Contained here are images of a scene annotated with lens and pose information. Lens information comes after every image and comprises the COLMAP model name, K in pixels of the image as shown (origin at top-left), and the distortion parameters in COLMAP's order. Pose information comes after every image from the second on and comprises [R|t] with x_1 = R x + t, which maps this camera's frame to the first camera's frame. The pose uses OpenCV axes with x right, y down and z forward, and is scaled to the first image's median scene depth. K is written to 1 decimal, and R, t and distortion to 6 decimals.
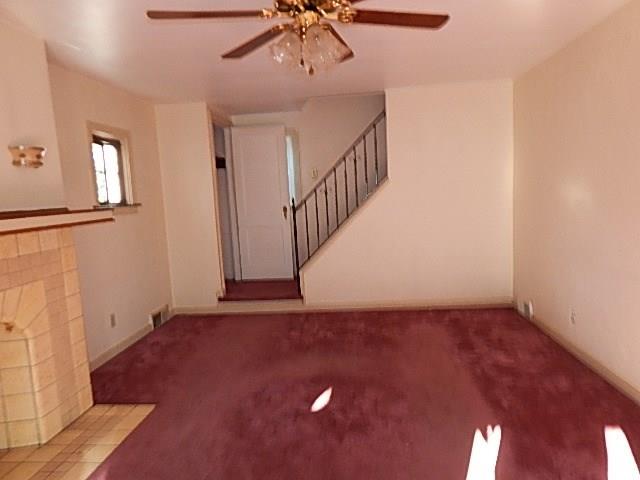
lens RADIAL K [[430.8, 0, 321.7], [0, 430.8, 243.6], [0, 0, 1]] dist [0.018880, -0.008890]
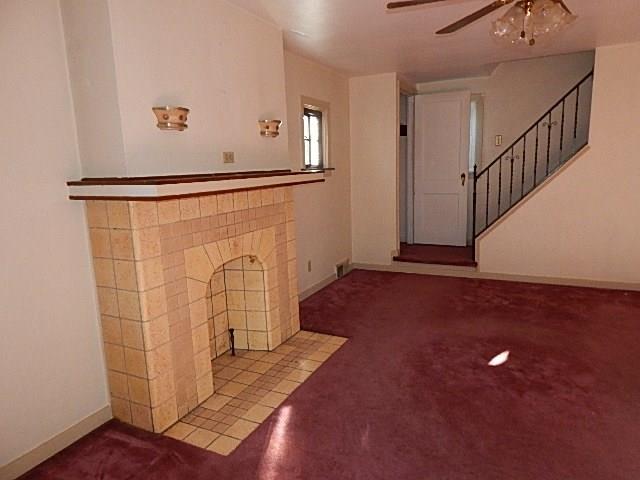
lens RADIAL K [[430.8, 0, 319.5], [0, 430.8, 243.3], [0, 0, 1]] dist [0.018880, -0.008890]
pose [[0.932808, 0.084075, -0.350430, -0.048080], [-0.057752, 0.994713, 0.084921, 0.012705], [0.355717, -0.058977, 0.932731, -0.096617]]
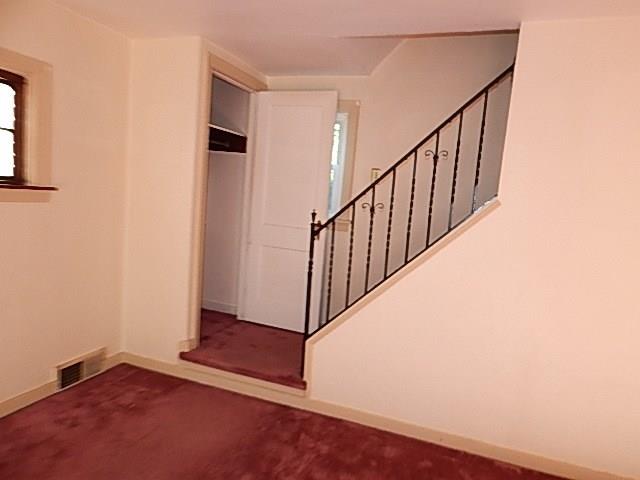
lens RADIAL K [[430.8, 0, 321.6], [0, 430.8, 248.4], [0, 0, 1]] dist [0.018880, -0.008890]
pose [[0.962731, 0.157506, -0.219864, 0.095456], [-0.156135, 0.987451, 0.023710, -0.093432], [0.220839, 0.011502, 0.975242, 0.574102]]
